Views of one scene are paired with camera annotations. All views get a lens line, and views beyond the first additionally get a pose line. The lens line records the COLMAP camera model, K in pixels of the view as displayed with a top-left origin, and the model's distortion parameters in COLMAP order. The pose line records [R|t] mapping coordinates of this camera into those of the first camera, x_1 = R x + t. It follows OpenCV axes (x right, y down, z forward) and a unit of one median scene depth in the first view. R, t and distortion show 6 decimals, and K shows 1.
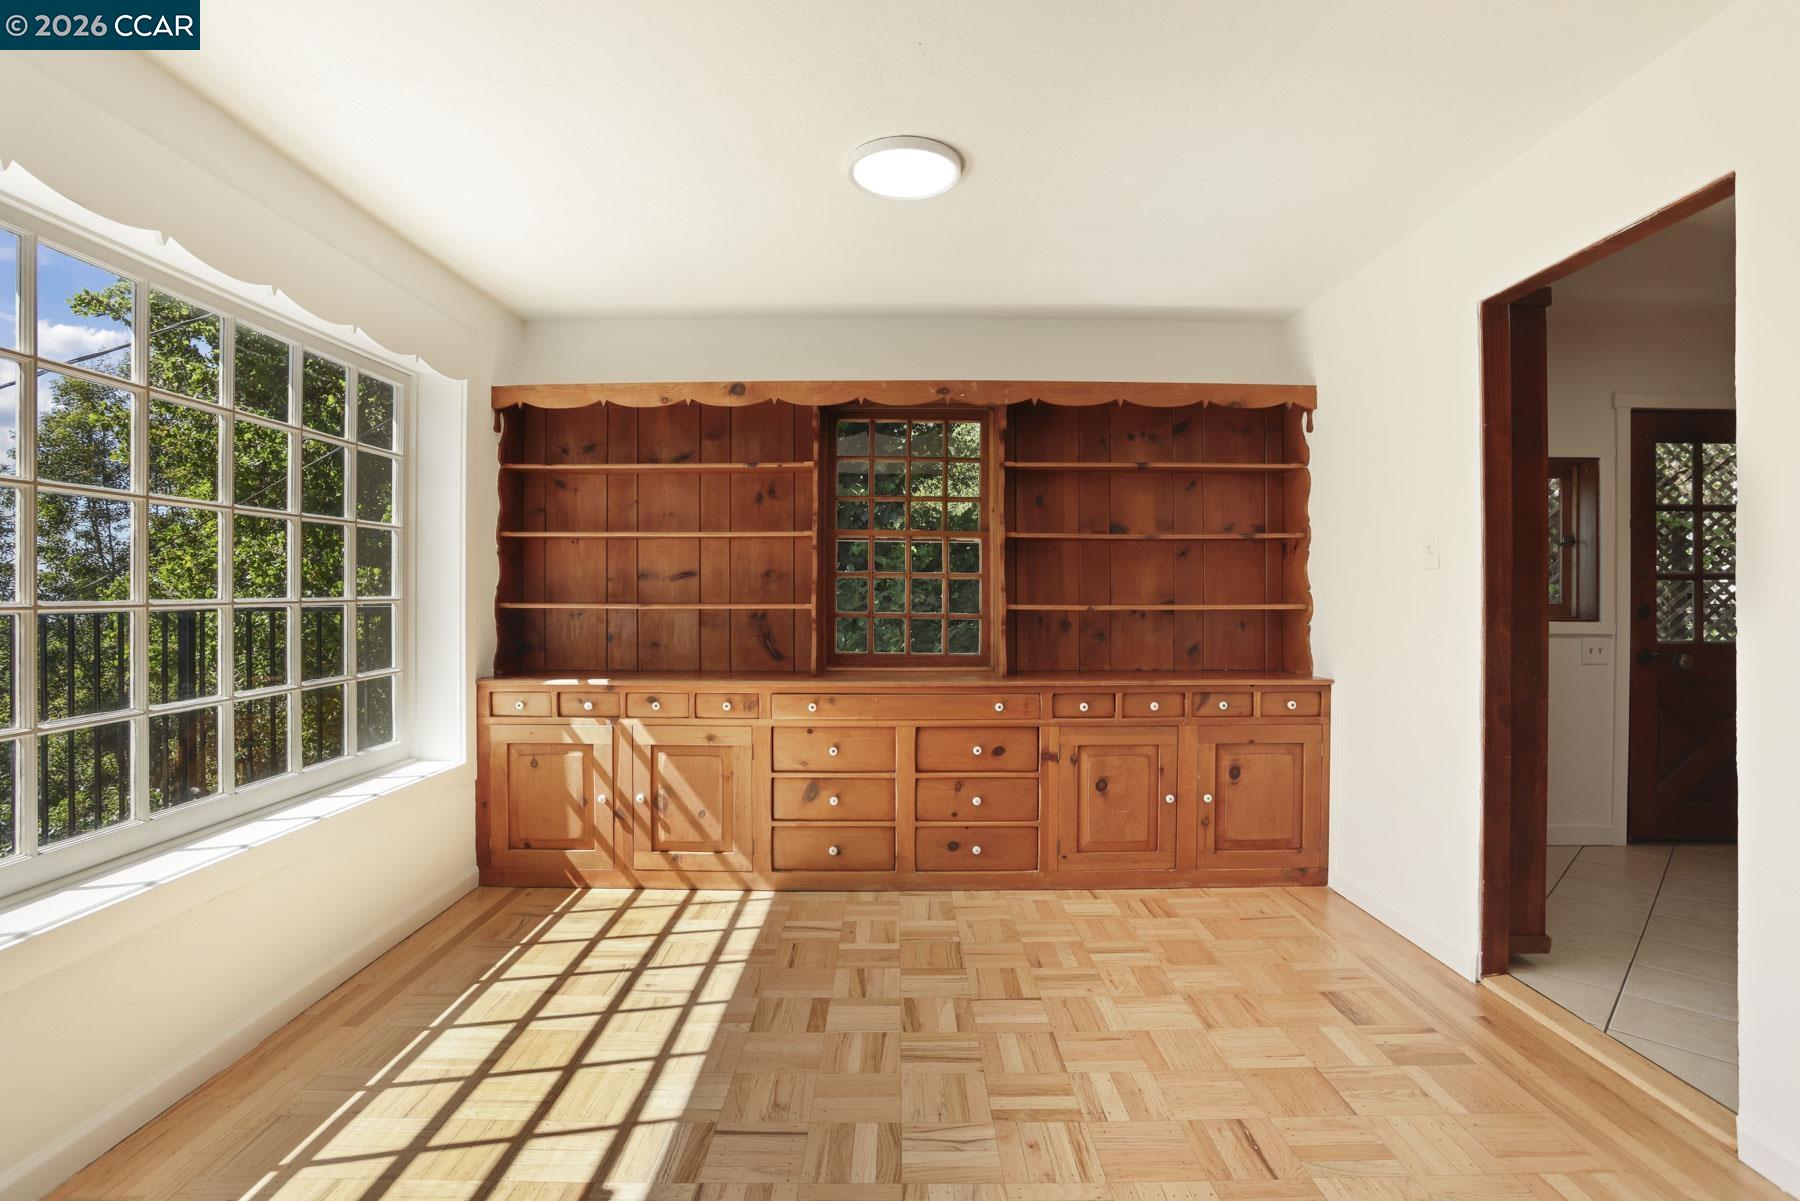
lens RADIAL K [[878.3, 0, 891.2], [0, 878.3, 589.1], [0, 0, 1]] dist [-0.076119, 0.035191]
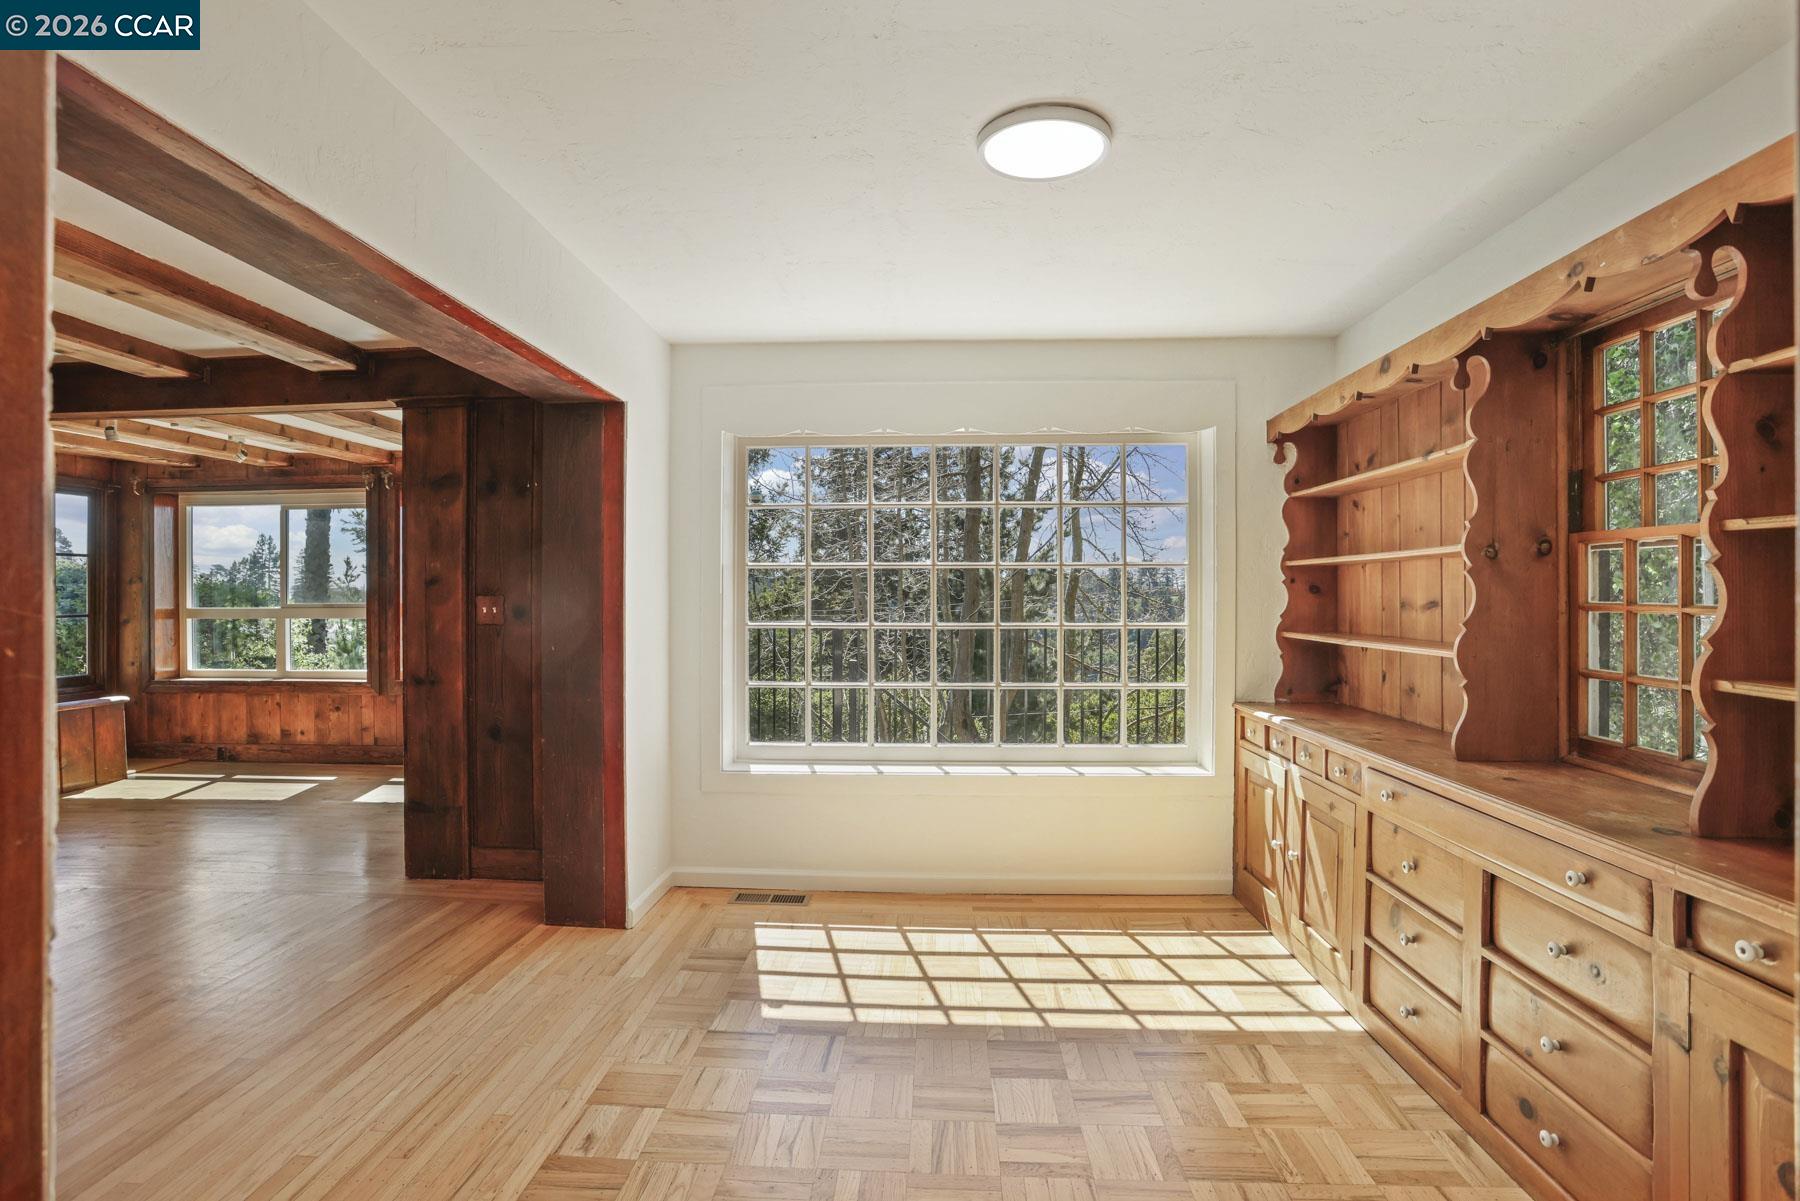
lens RADIAL K [[890.4, 0, 900.0], [0, 890.4, 600.5], [0, 0, 1]] dist [-0.075892, 0.037228]
pose [[-0.046263, 0.006124, -0.998911, 0.791924], [0.003030, 0.999977, 0.005990, -0.037209], [0.998925, -0.002750, -0.046281, 0.799560]]
